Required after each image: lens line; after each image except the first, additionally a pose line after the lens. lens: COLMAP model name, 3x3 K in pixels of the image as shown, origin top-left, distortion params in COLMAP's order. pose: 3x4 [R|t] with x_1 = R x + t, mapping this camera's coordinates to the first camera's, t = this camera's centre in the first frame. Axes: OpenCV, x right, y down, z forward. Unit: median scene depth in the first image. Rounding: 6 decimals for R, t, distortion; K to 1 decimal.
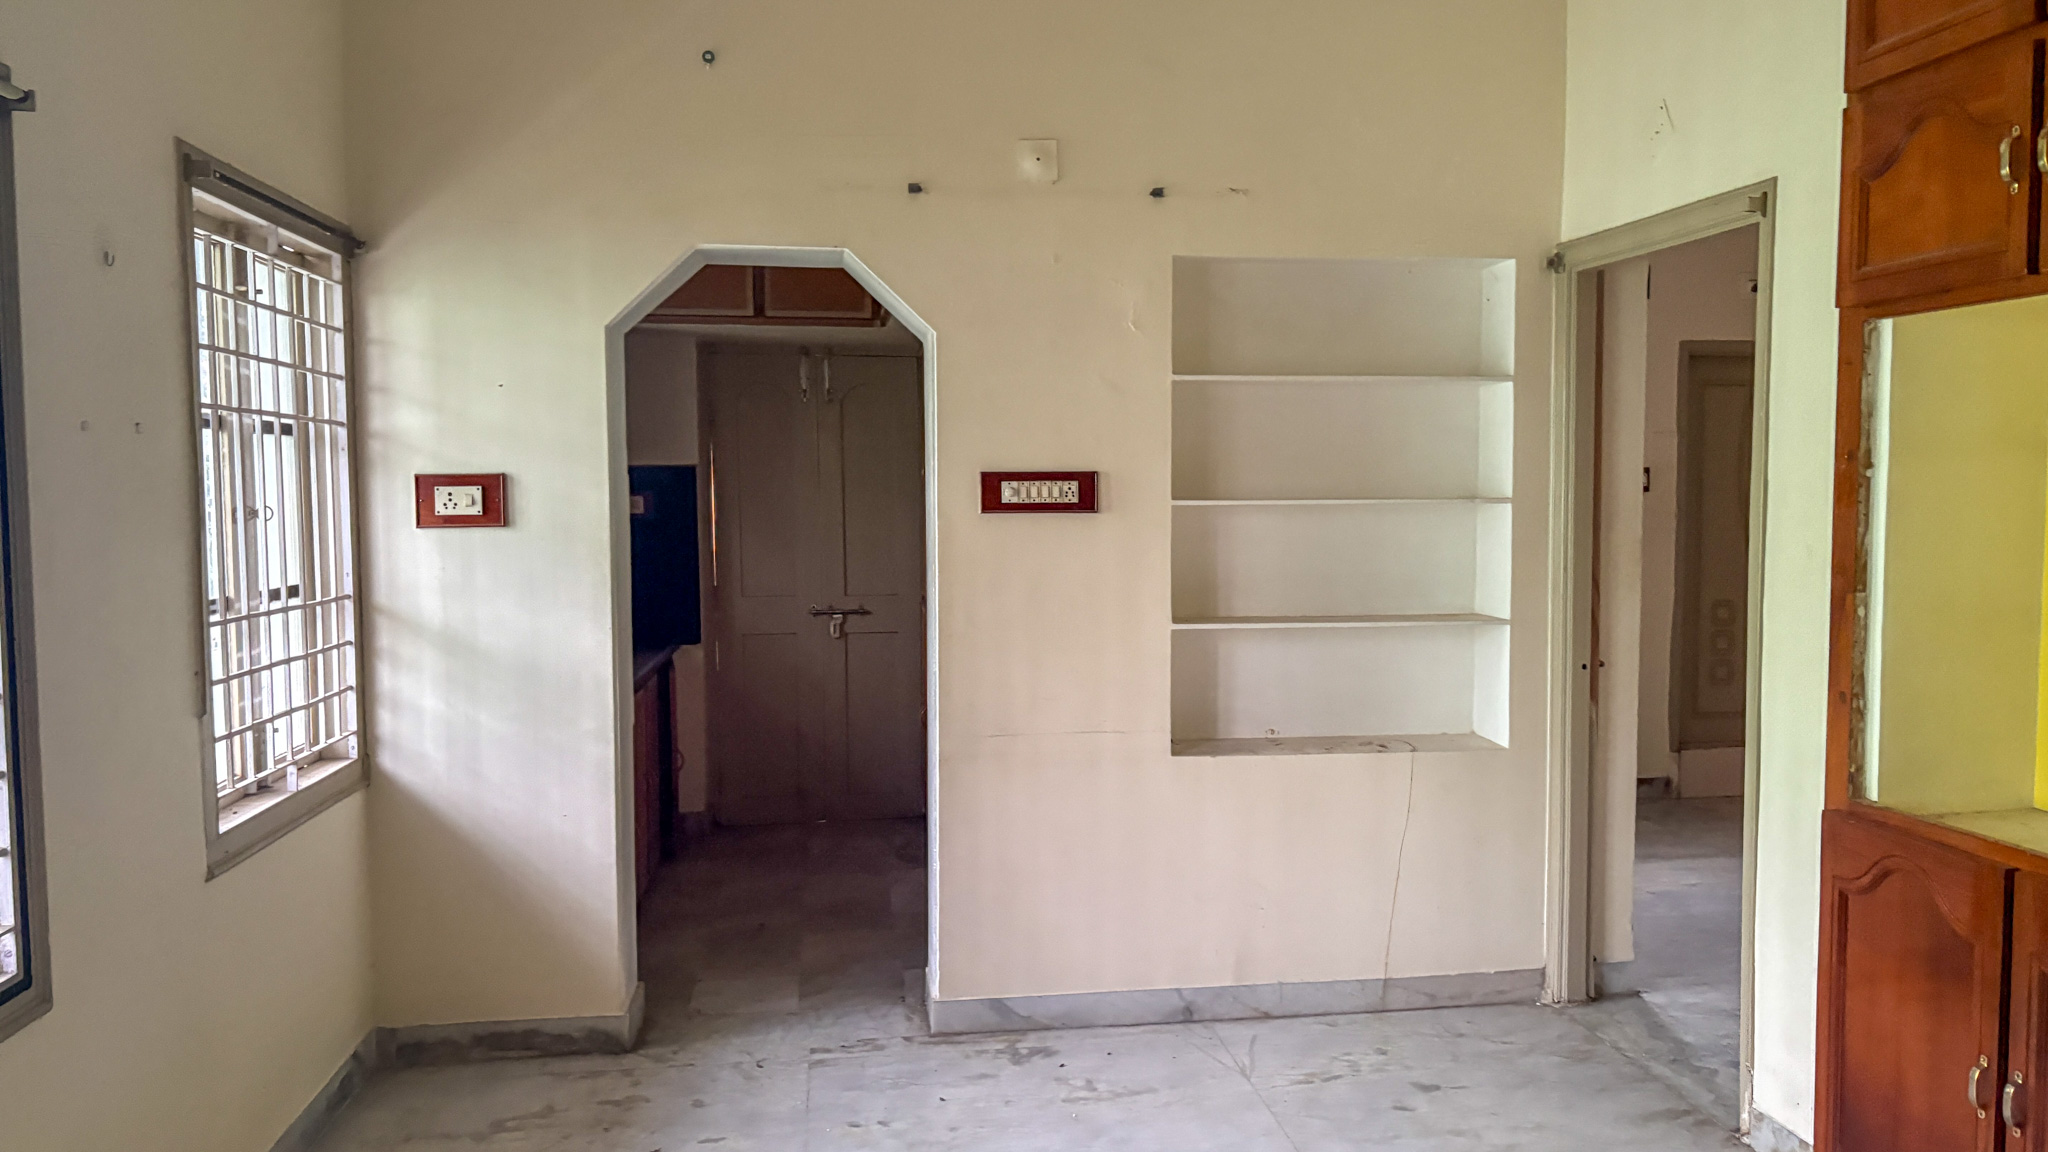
lens RADIAL K [[1558.4, 0, 1055.5], [0, 1558.4, 600.1], [0, 0, 1]] dist [0.109376, -0.156498]
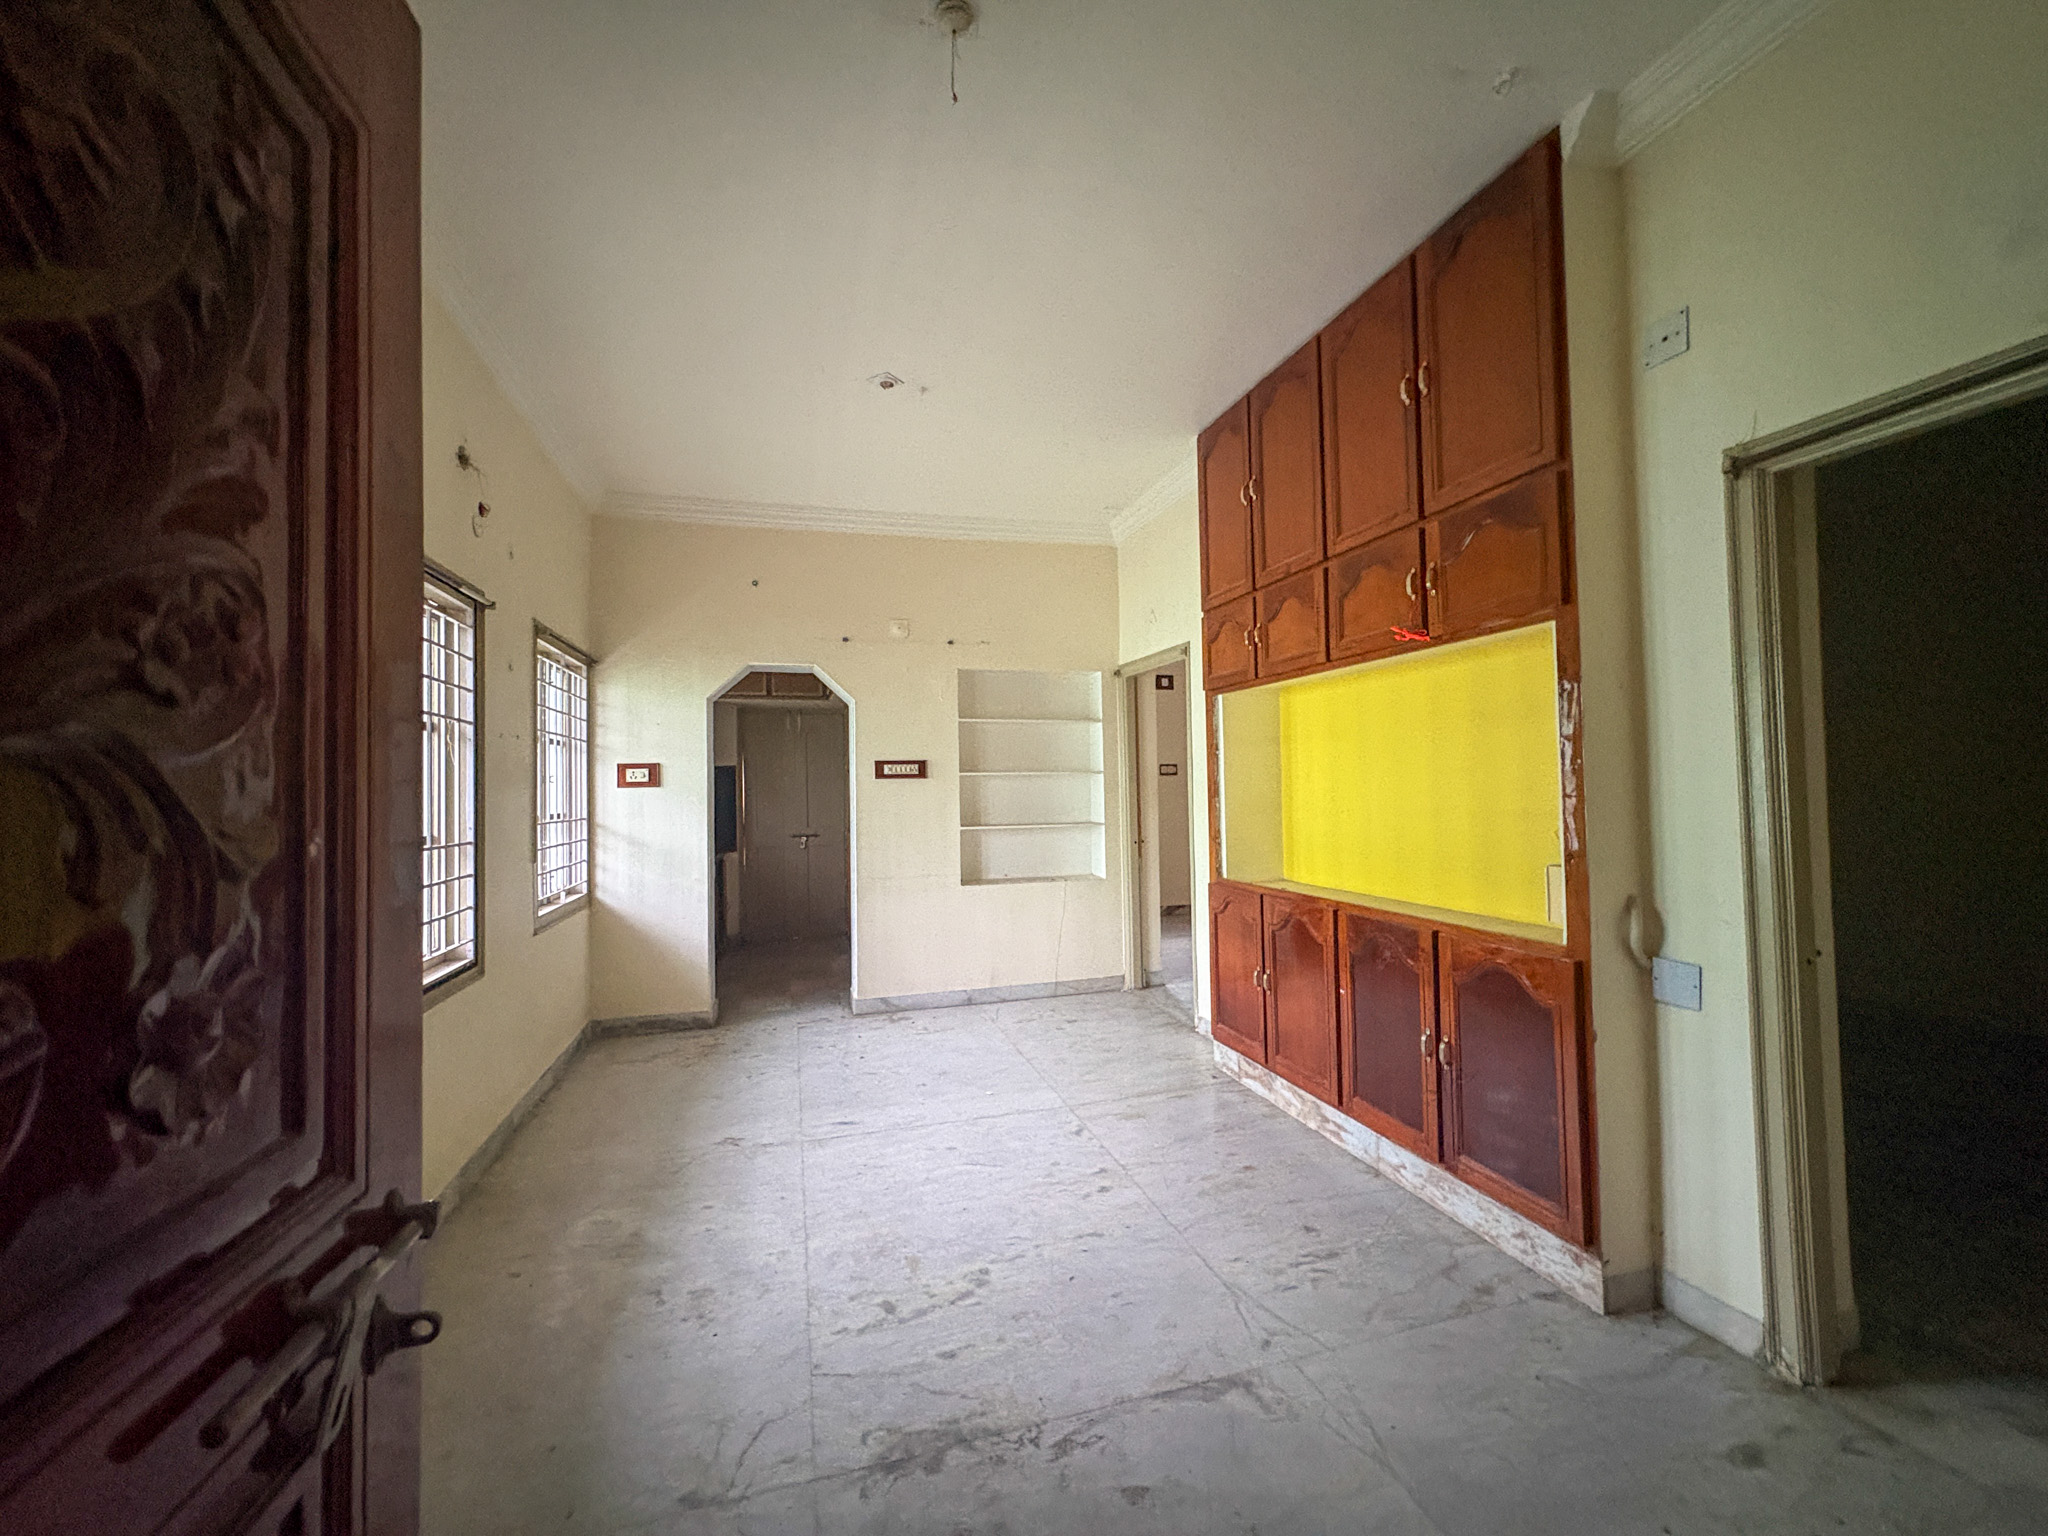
lens RADIAL K [[823.3, 0, 1022.9], [0, 823.3, 773.7], [0, 0, 1]] dist [0.019312, -0.000101]
pose [[0.990814, -0.010100, 0.134852, 0.003923], [0.022194, 0.995830, -0.088485, 0.047936], [-0.133396, 0.090665, 0.986907, -0.215096]]
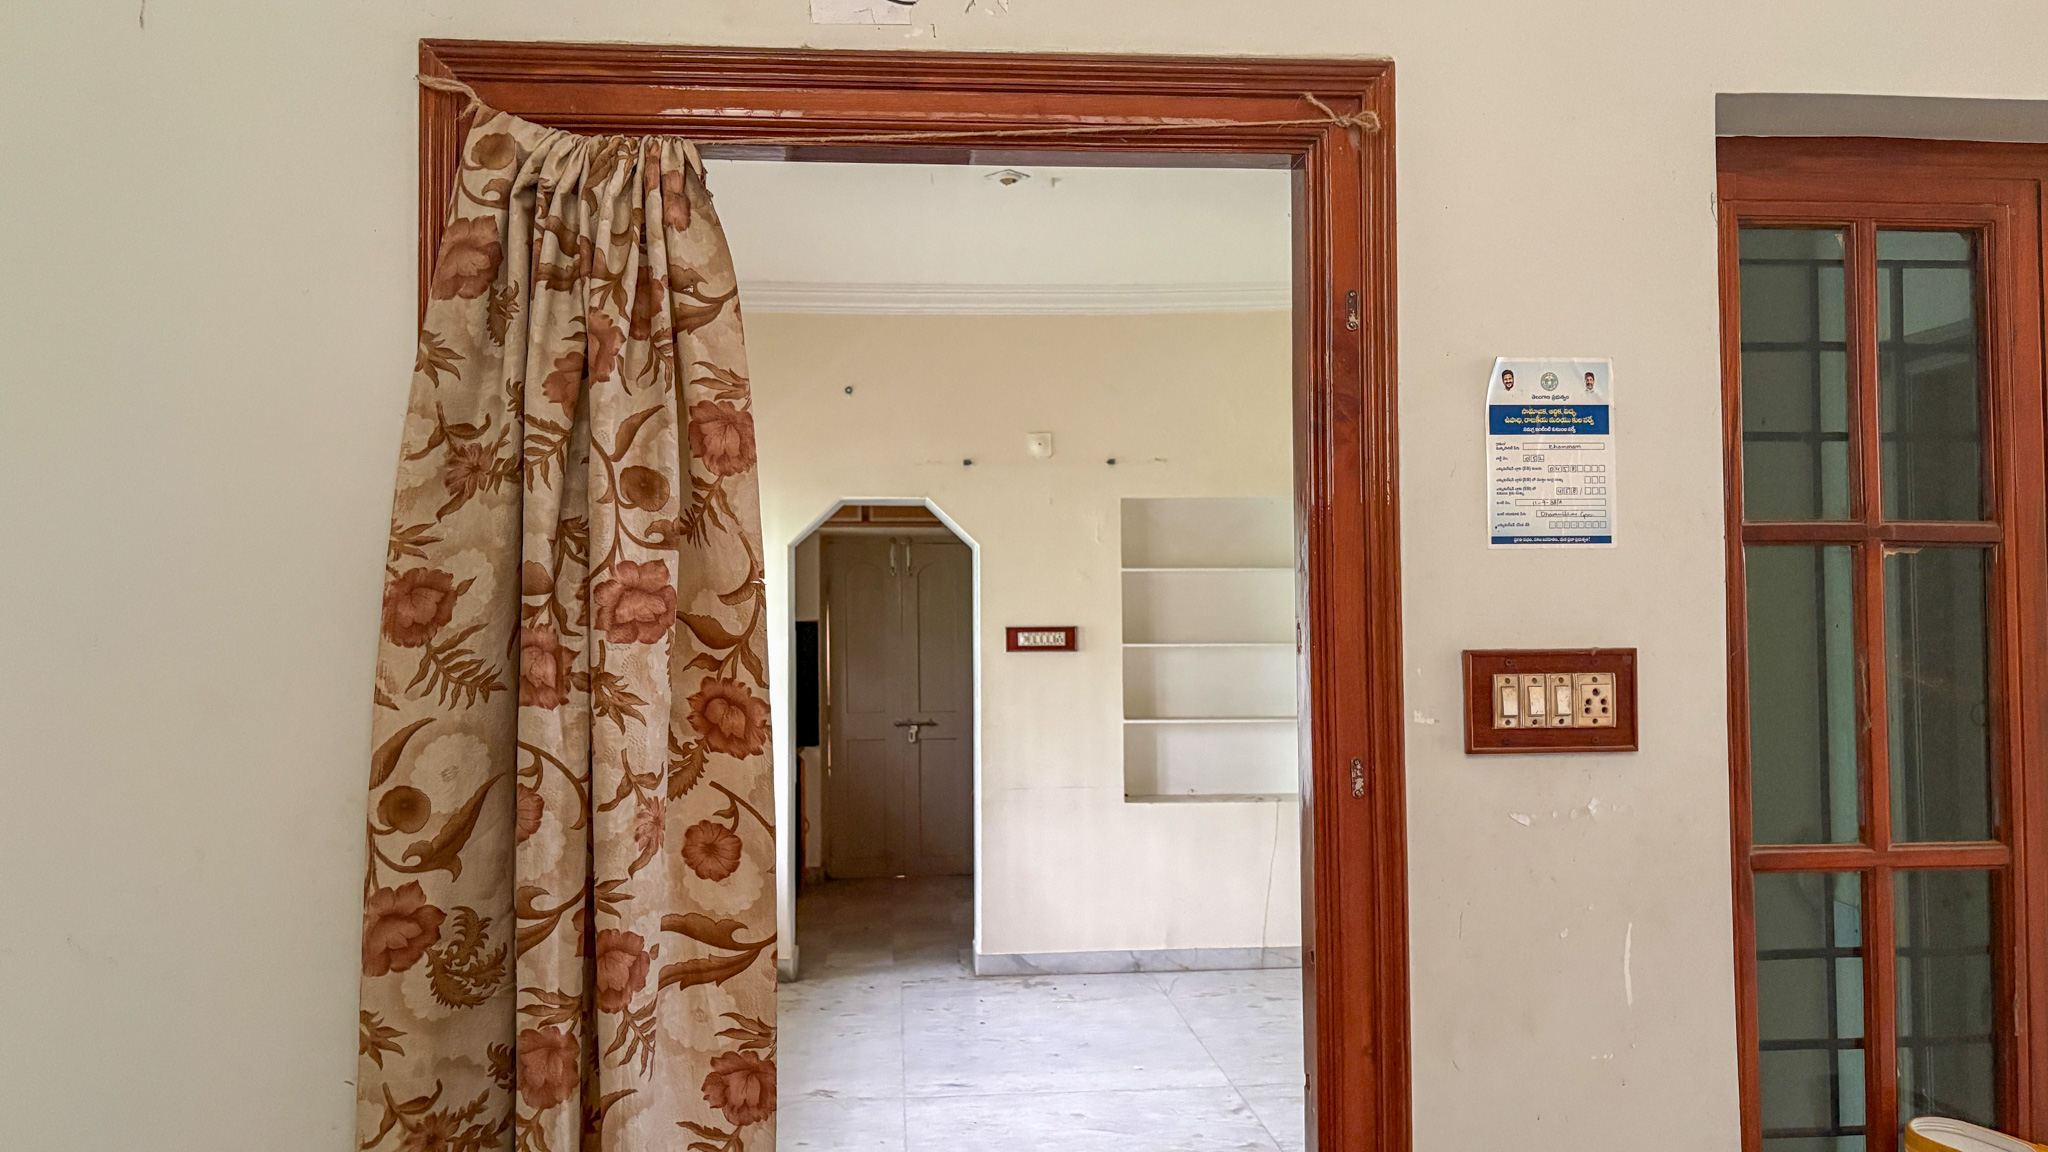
lens RADIAL K [[1572.4, 0, 1022.8], [0, 1572.4, 601.0], [0, 0, 1]] dist [0.027120, 0.006310]
pose [[0.998167, -0.005159, -0.060294, 0.070287], [-0.000290, 0.995941, -0.090007, 0.040317], [0.060514, 0.089859, 0.994114, -0.657221]]
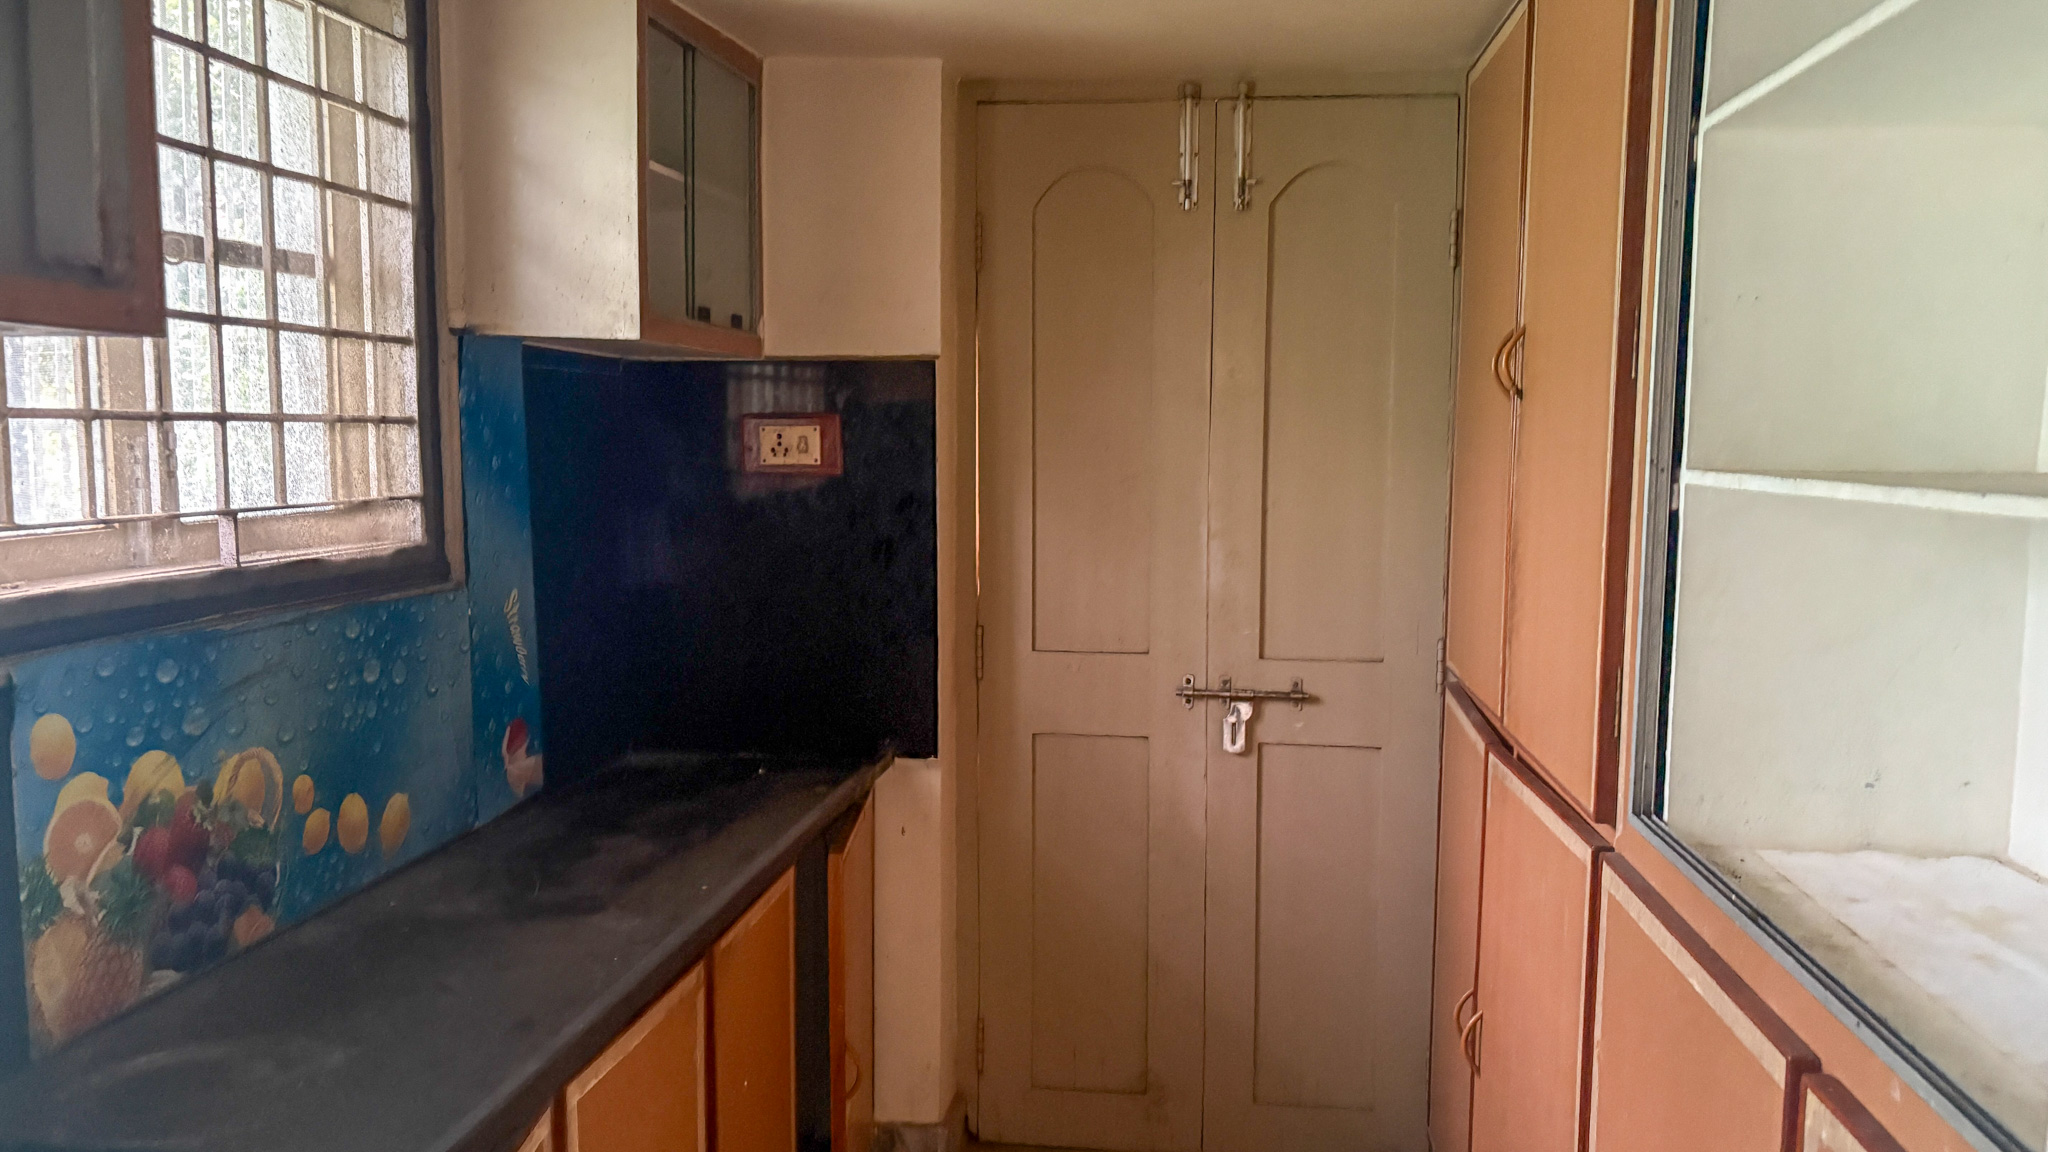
lens RADIAL K [[1570.6, 0, 1024.0], [0, 1570.6, 576.0], [0, 0, 1]] dist [0.115279, 0.001098]
pose [[0.962117, 0.041434, -0.269470, -0.131273], [-0.032757, 0.998792, 0.036620, -0.064920], [0.270662, -0.026406, 0.962312, 0.908303]]
